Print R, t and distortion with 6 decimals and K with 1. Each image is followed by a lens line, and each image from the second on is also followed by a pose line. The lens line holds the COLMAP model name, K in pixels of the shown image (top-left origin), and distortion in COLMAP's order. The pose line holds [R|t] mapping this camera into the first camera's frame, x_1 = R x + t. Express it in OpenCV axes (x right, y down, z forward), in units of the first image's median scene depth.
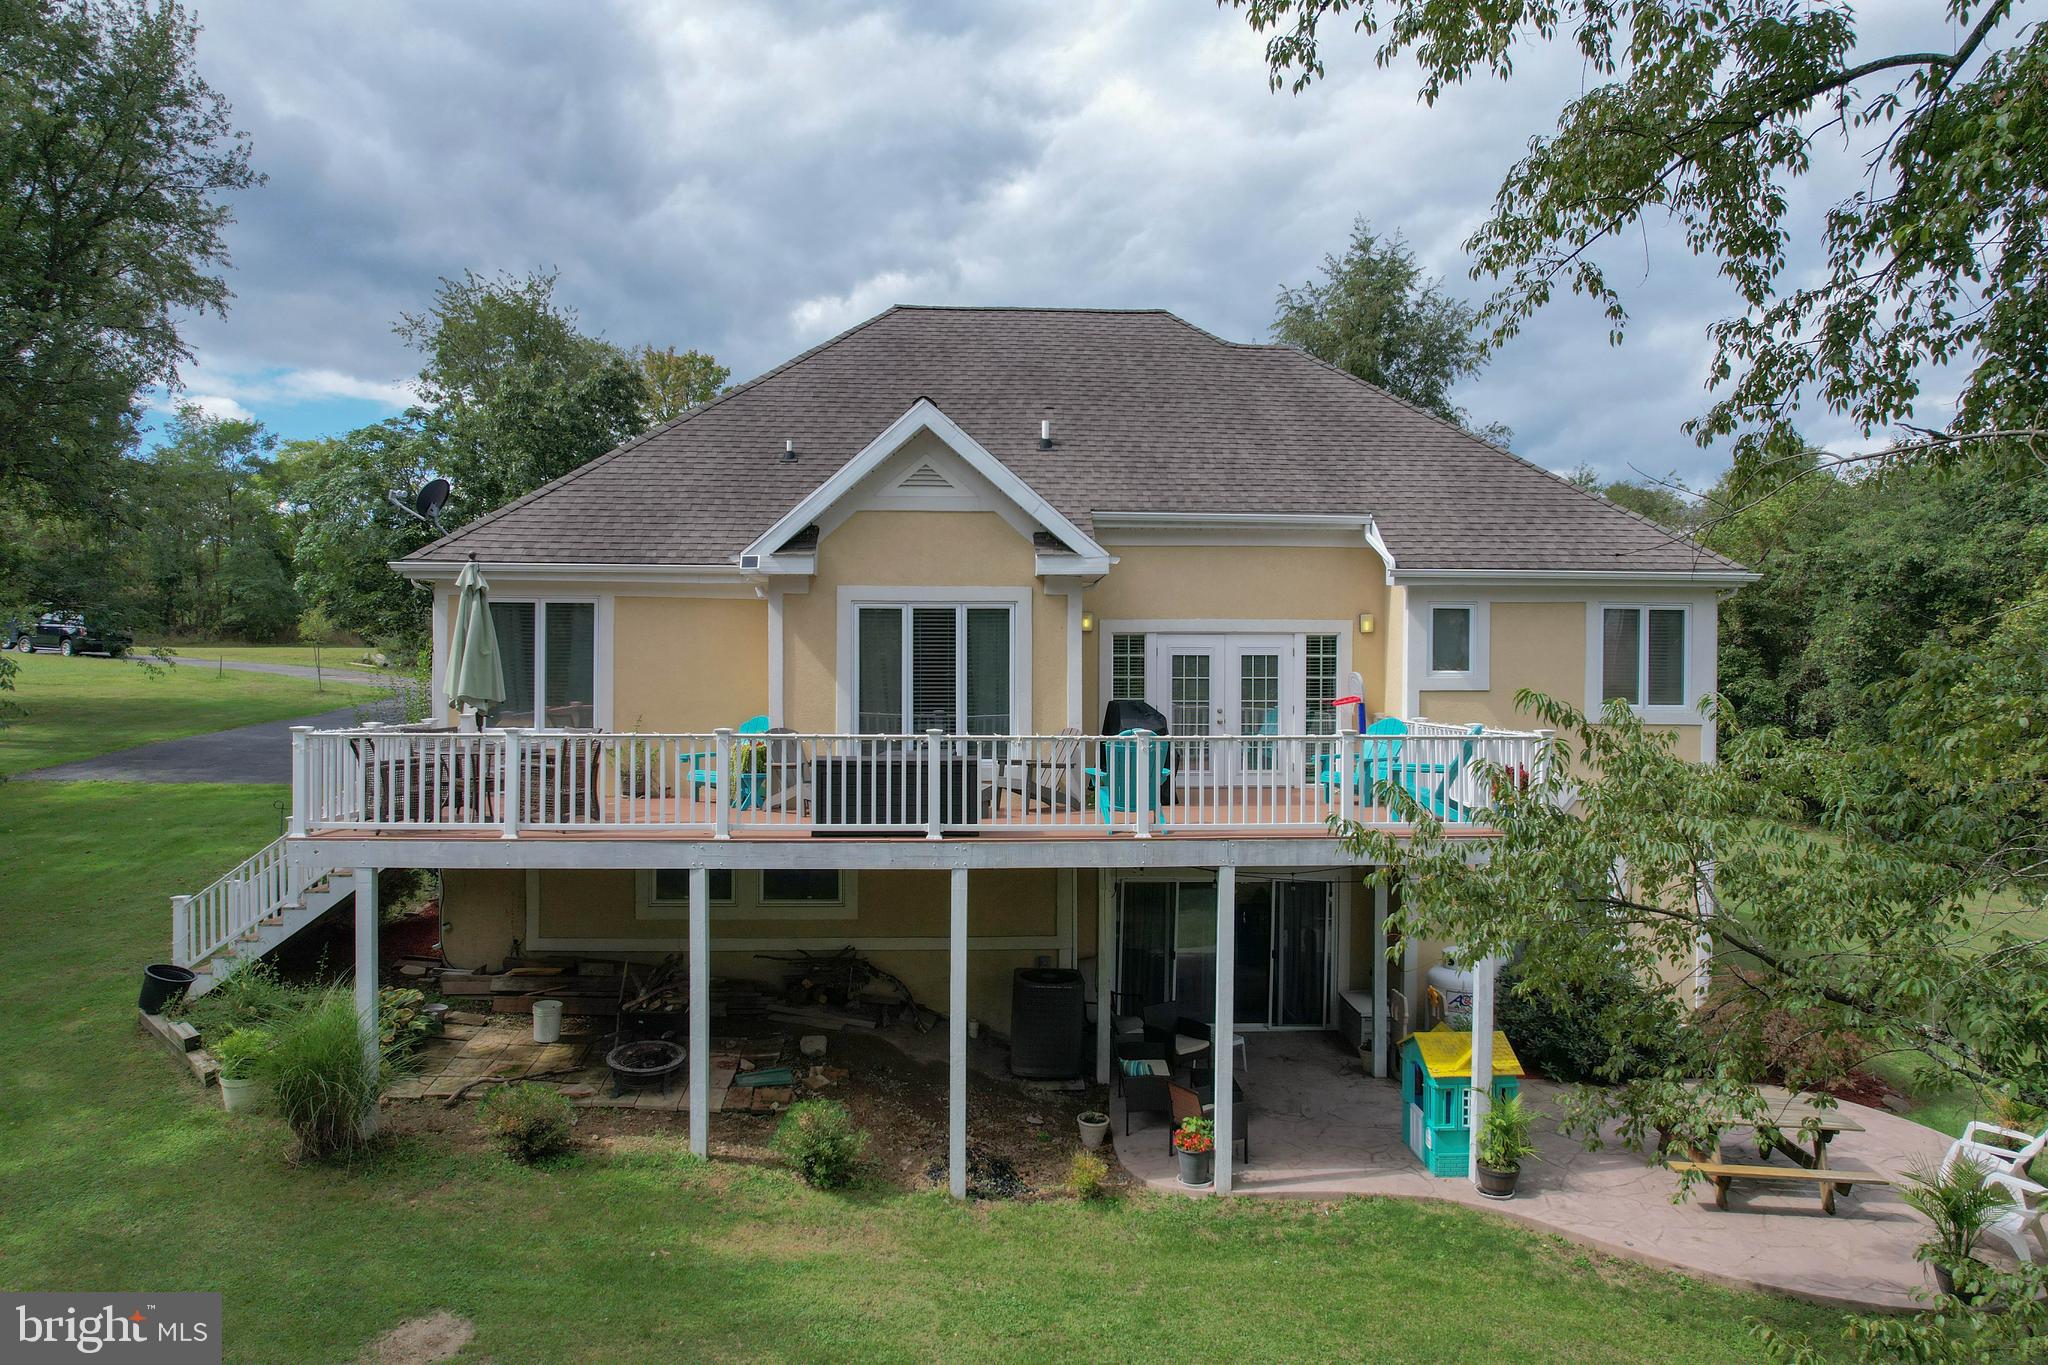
lens RADIAL K [[1328.6, 0, 1024.0], [0, 1328.6, 682.5], [0, 0, 1]] dist [-0.113250, 0.105079]
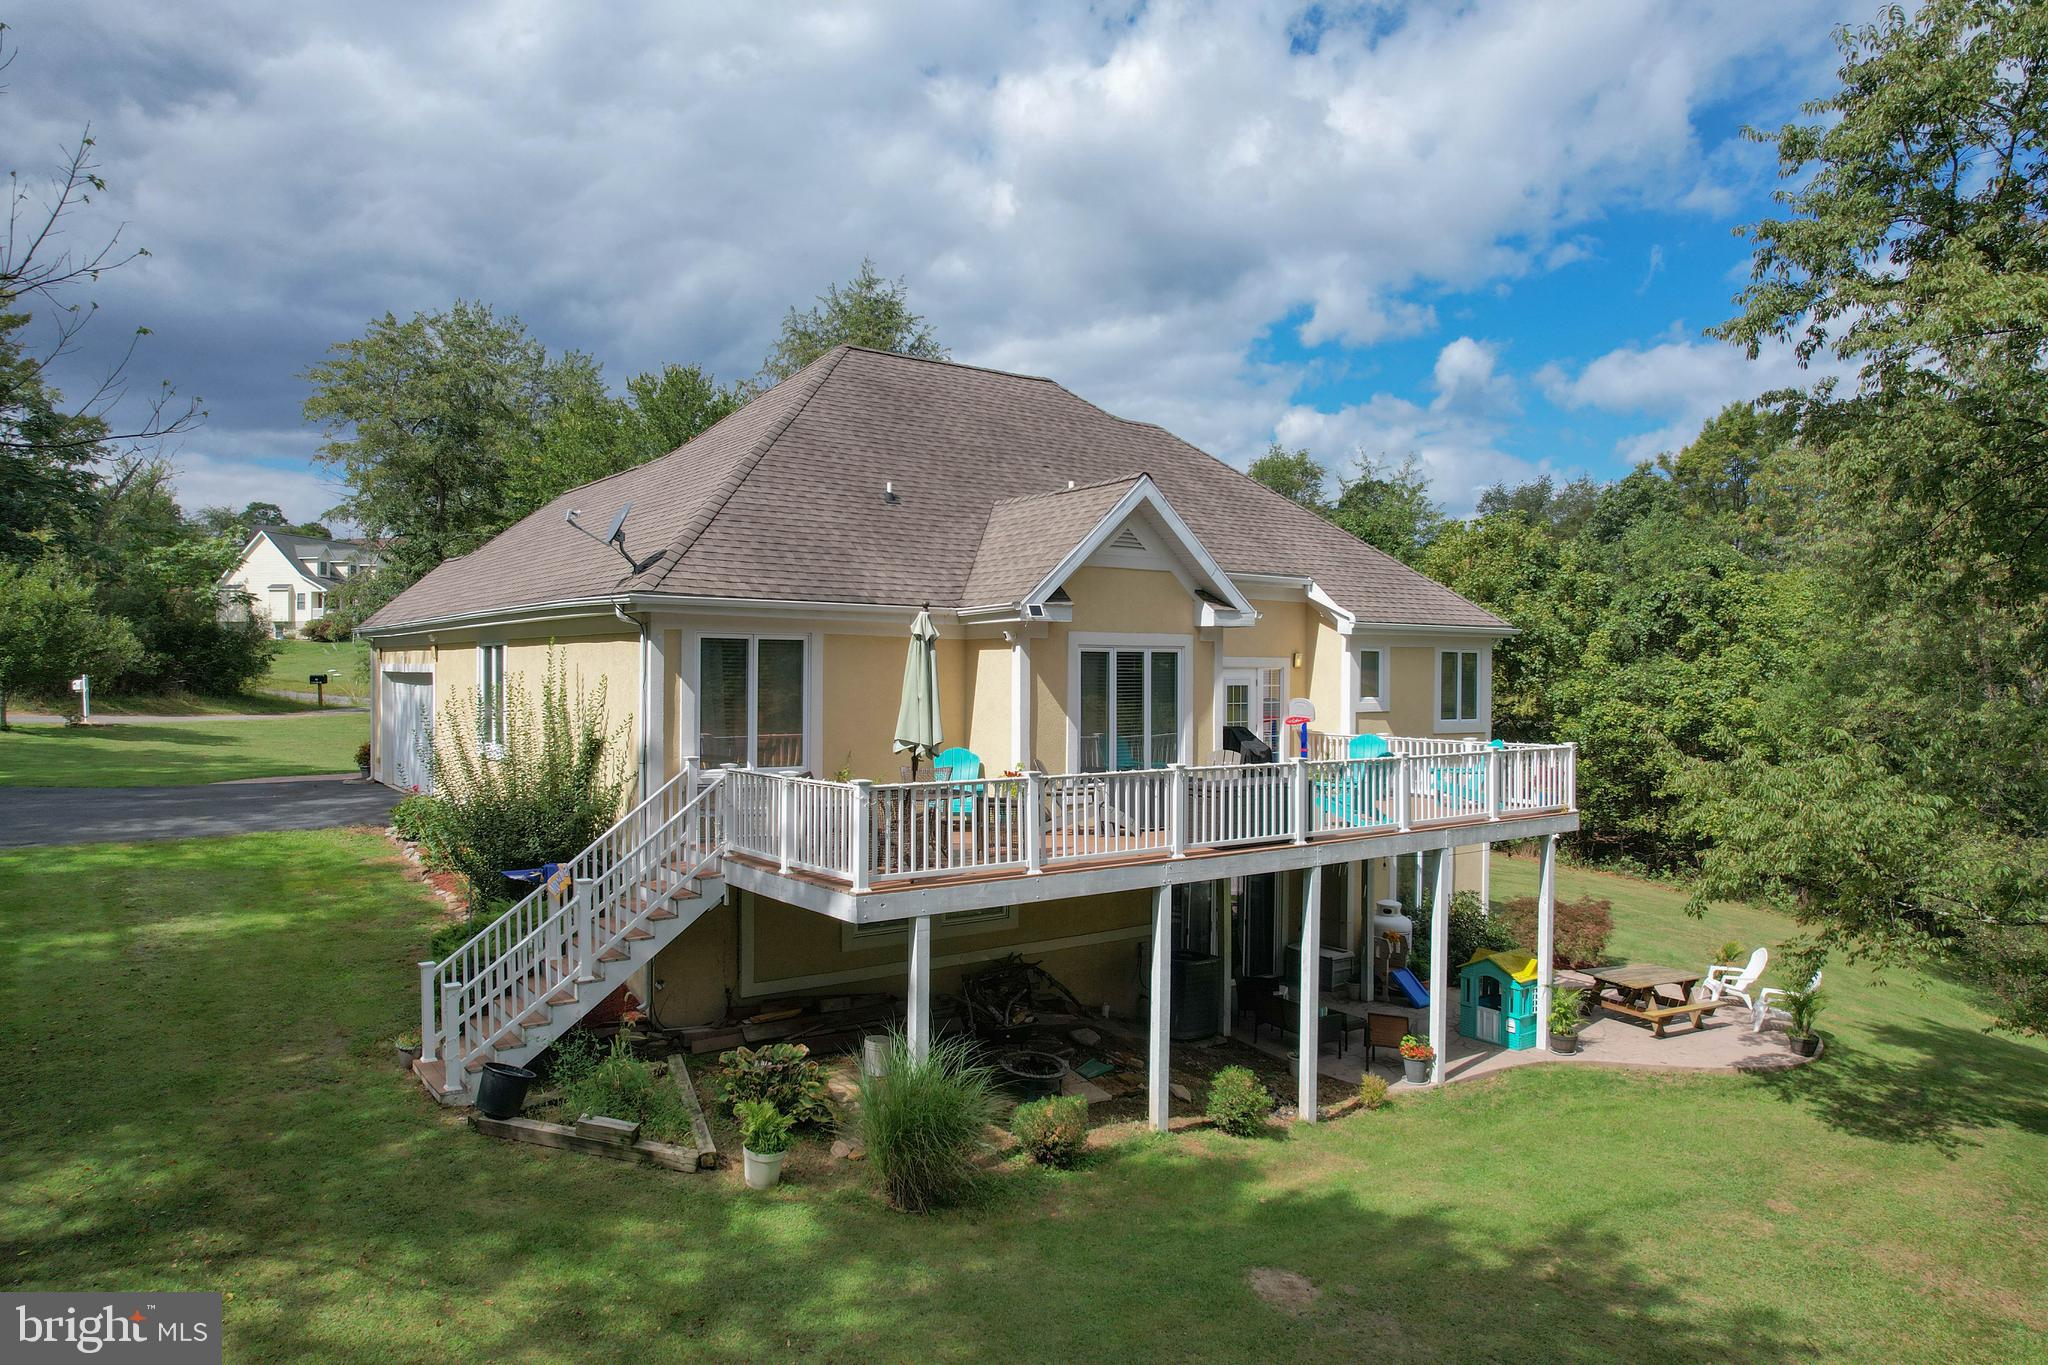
lens RADIAL K [[1328.8, 0, 1024.0], [0, 1328.8, 682.5], [0, 0, 1]] dist [-0.081060, 0.000792]
pose [[0.831812, -0.003931, 0.555043, -0.771149], [0.001855, 0.999989, 0.004303, -0.033261], [-0.555054, -0.002549, 0.831810, 0.073702]]
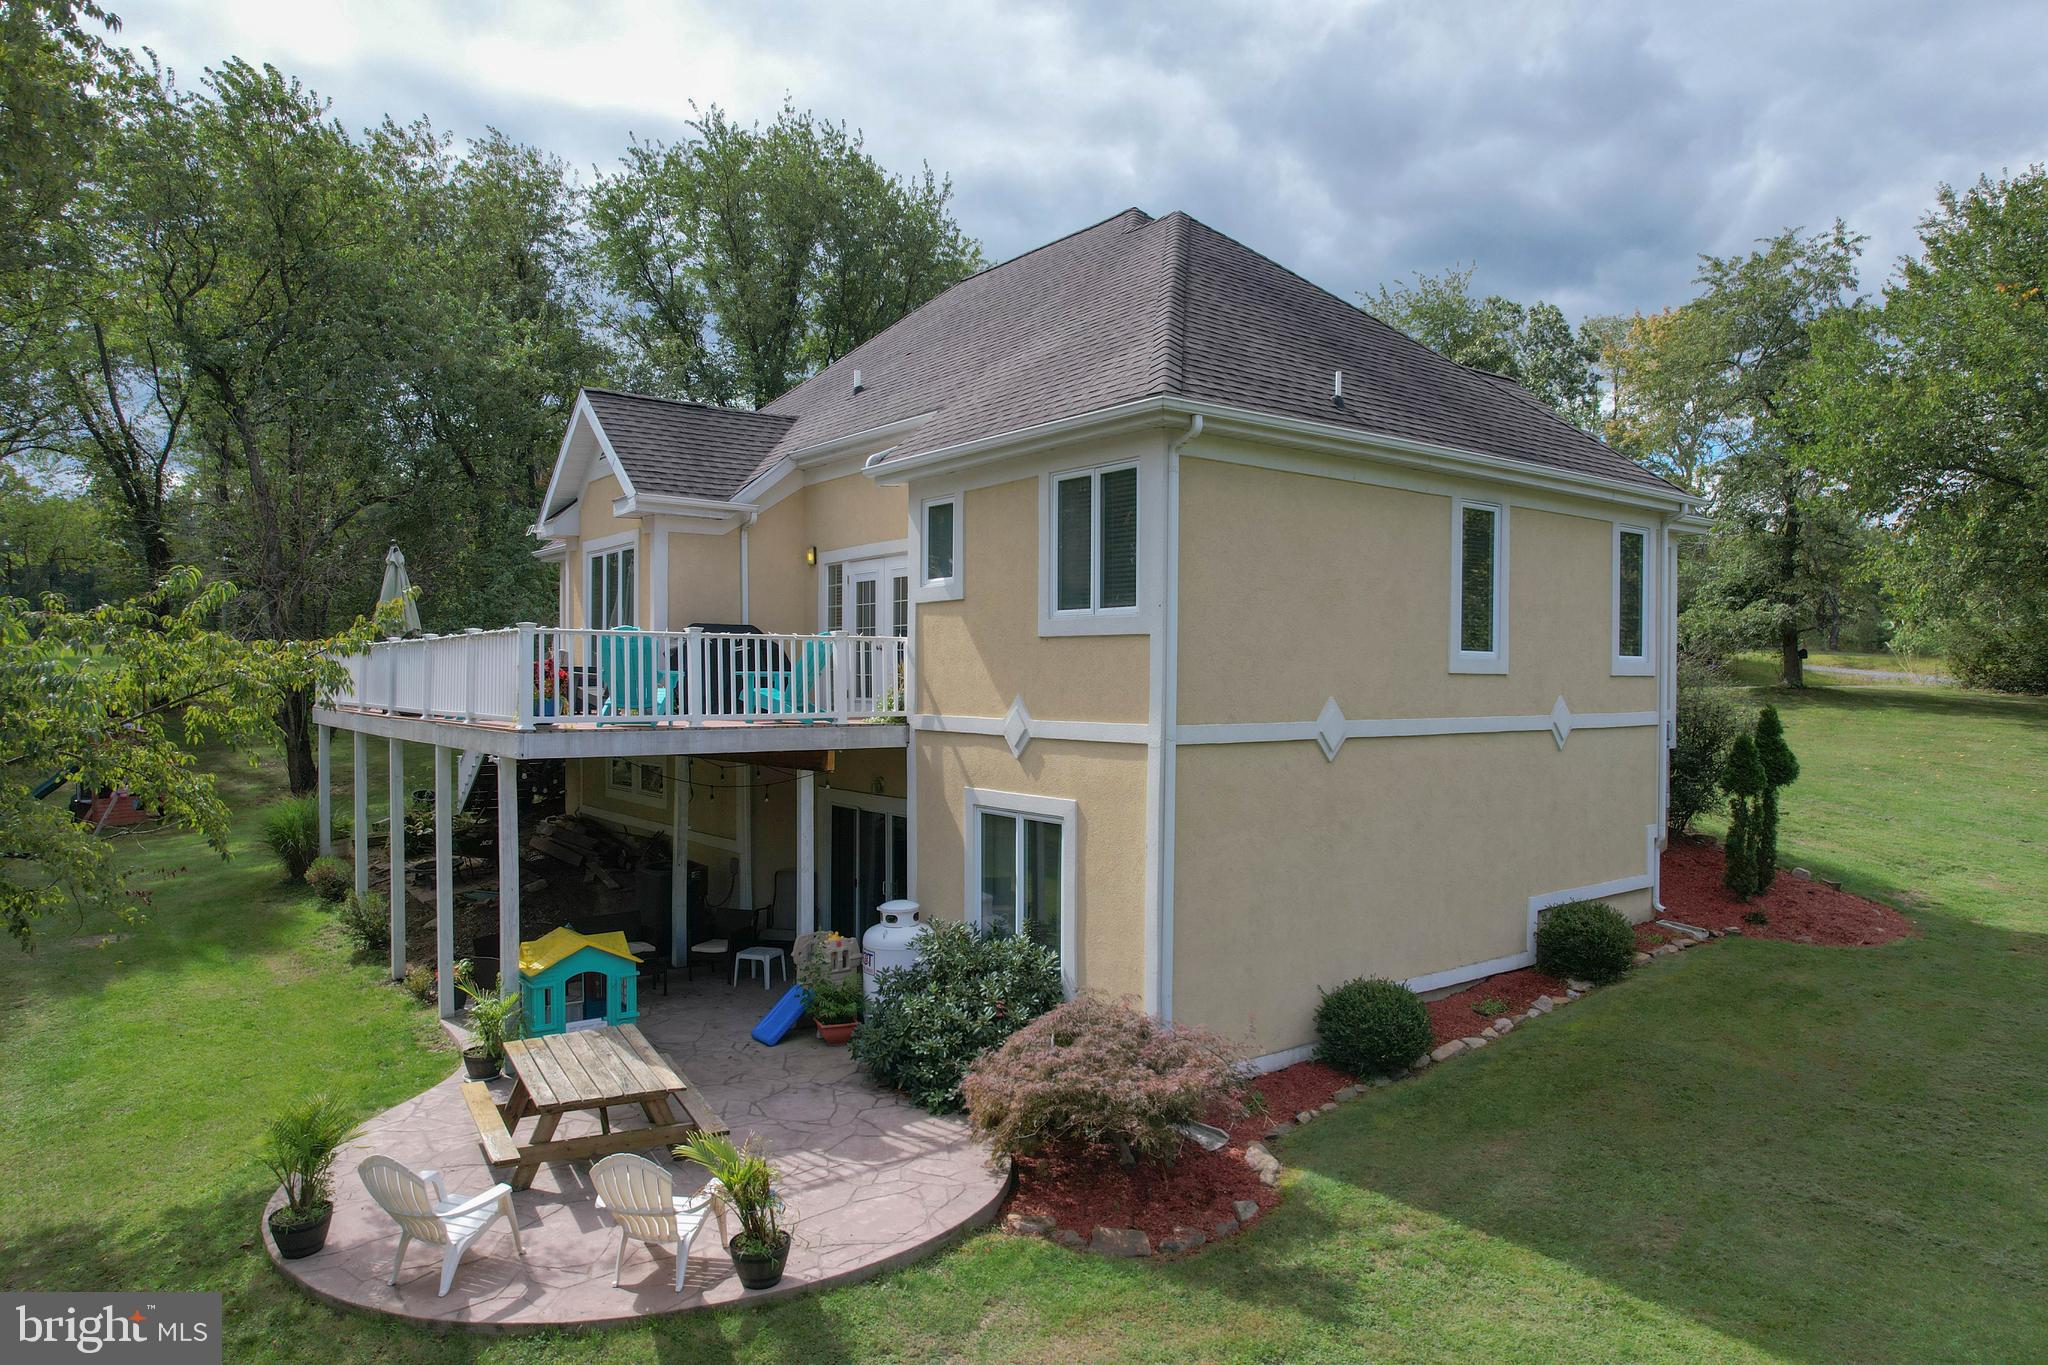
lens RADIAL K [[1328.6, 0, 1024.0], [0, 1328.6, 682.5], [0, 0, 1]] dist [-0.113250, 0.105079]
pose [[0.562434, 0.003837, -0.826833, 1.124492], [-0.003099, 0.999992, 0.002533, 0.057954], [0.826837, 0.001138, 0.562441, 0.605969]]
